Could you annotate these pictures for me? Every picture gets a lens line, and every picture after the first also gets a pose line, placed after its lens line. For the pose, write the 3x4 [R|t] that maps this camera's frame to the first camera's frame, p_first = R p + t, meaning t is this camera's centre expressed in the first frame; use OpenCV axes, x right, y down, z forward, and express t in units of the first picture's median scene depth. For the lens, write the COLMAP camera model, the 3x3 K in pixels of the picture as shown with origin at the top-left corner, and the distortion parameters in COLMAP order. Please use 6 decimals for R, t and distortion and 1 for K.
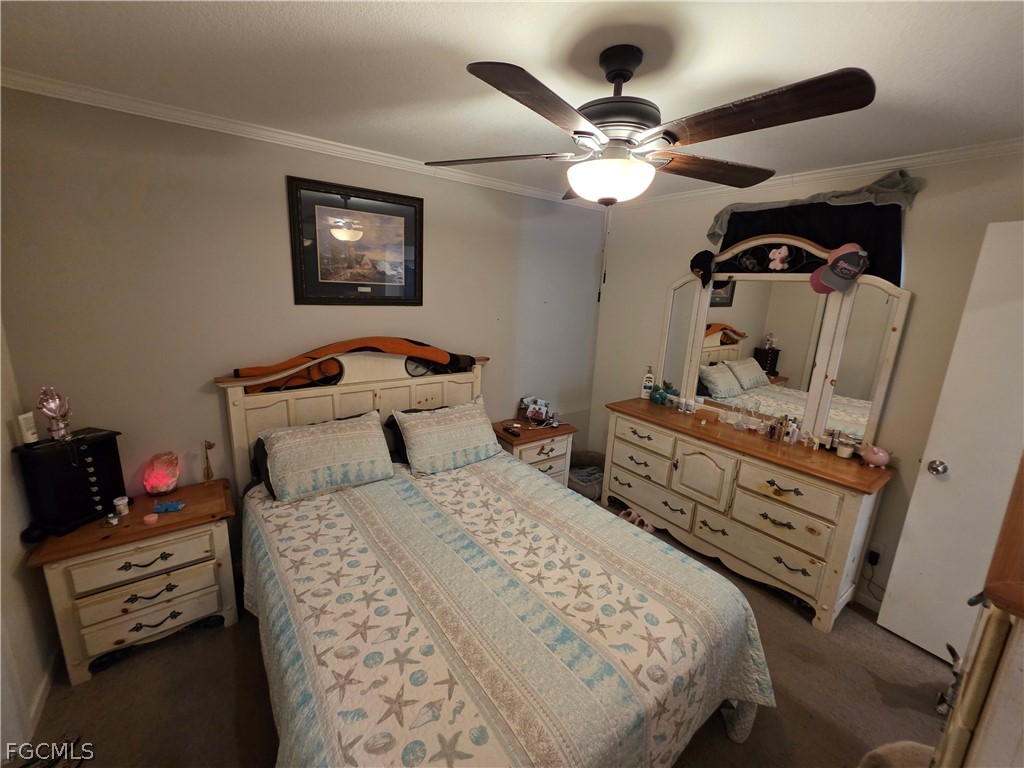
lens RADIAL K [[409.2, 0, 504.8], [0, 409.2, 381.2], [0, 0, 1]] dist [0.000784, -0.000107]
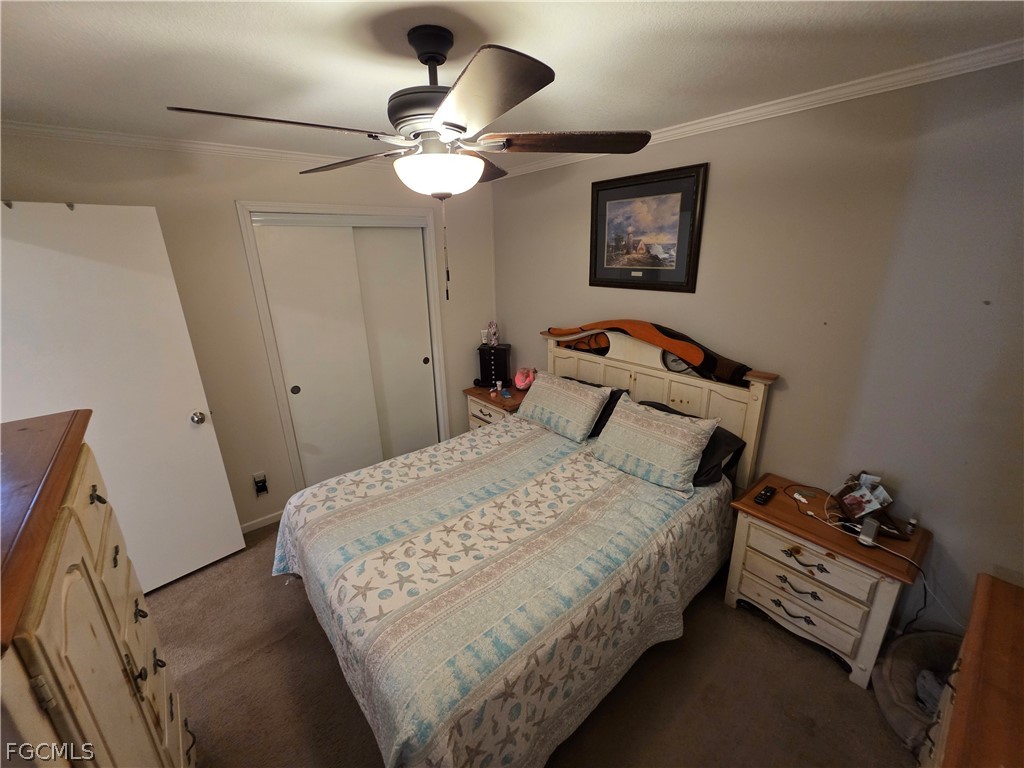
lens RADIAL K [[409.2, 0, 505.0], [0, 409.2, 378.6], [0, 0, 1]] dist [0.000784, -0.000107]
pose [[0.054947, 0.263140, -0.963192, 0.731207], [-0.197039, 0.948537, 0.247896, -0.168542], [0.978855, 0.176165, 0.103968, 0.630222]]
